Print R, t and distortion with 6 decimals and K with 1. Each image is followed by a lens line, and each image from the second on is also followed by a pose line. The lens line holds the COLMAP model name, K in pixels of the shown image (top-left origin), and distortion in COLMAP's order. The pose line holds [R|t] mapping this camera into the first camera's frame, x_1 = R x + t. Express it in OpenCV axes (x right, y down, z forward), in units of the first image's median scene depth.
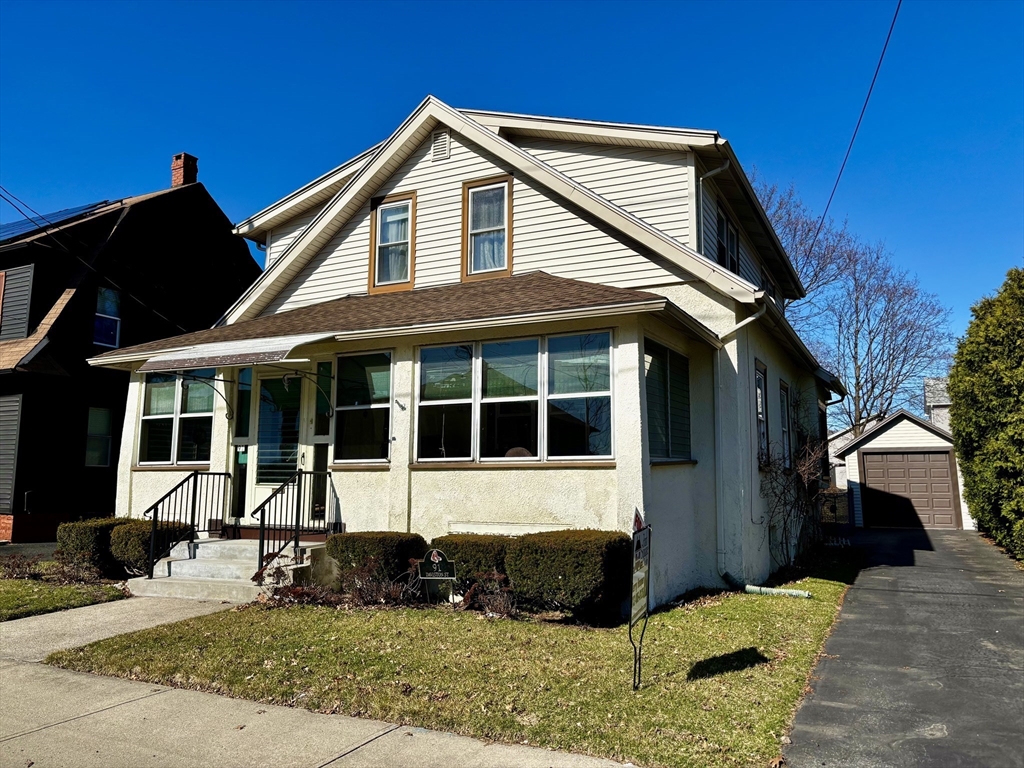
lens RADIAL K [[765.2, 0, 516.8], [0, 765.2, 383.4], [0, 0, 1]] dist [0.051732, -0.052885]
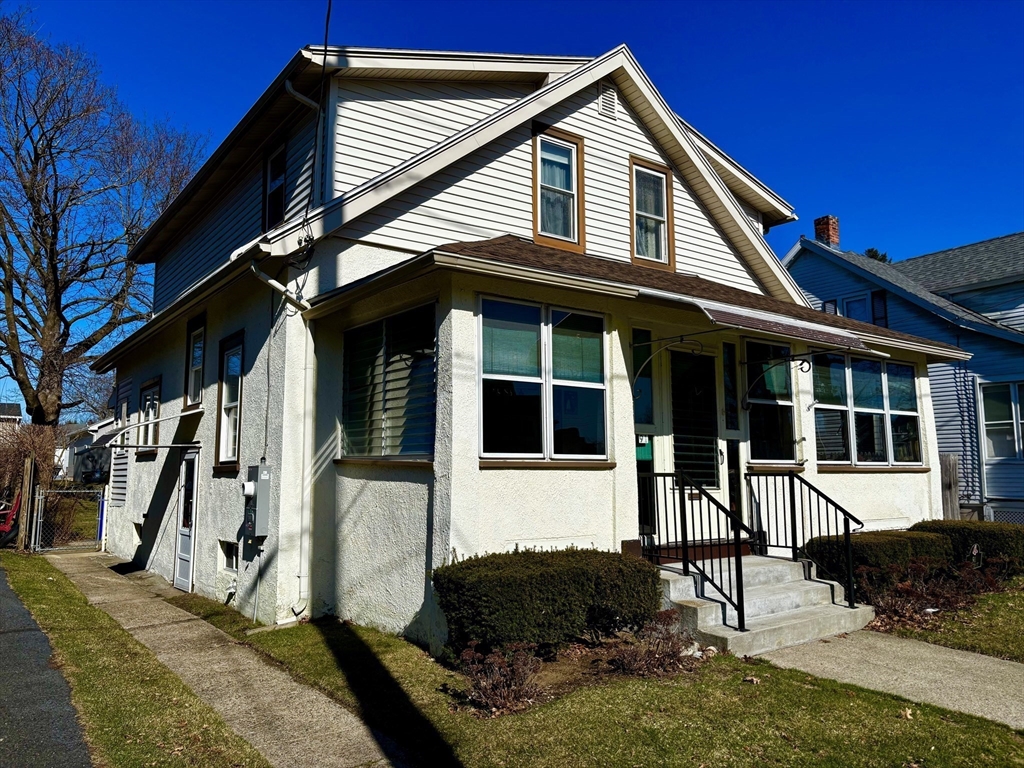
lens RADIAL K [[765.2, 0, 516.8], [0, 765.2, 383.4], [0, 0, 1]] dist [0.051732, -0.052885]
pose [[0.466731, 0.101228, 0.878587, -0.855371], [-0.110463, 0.992321, -0.055652, 0.069781], [-0.877474, -0.071077, 0.474329, 0.625821]]
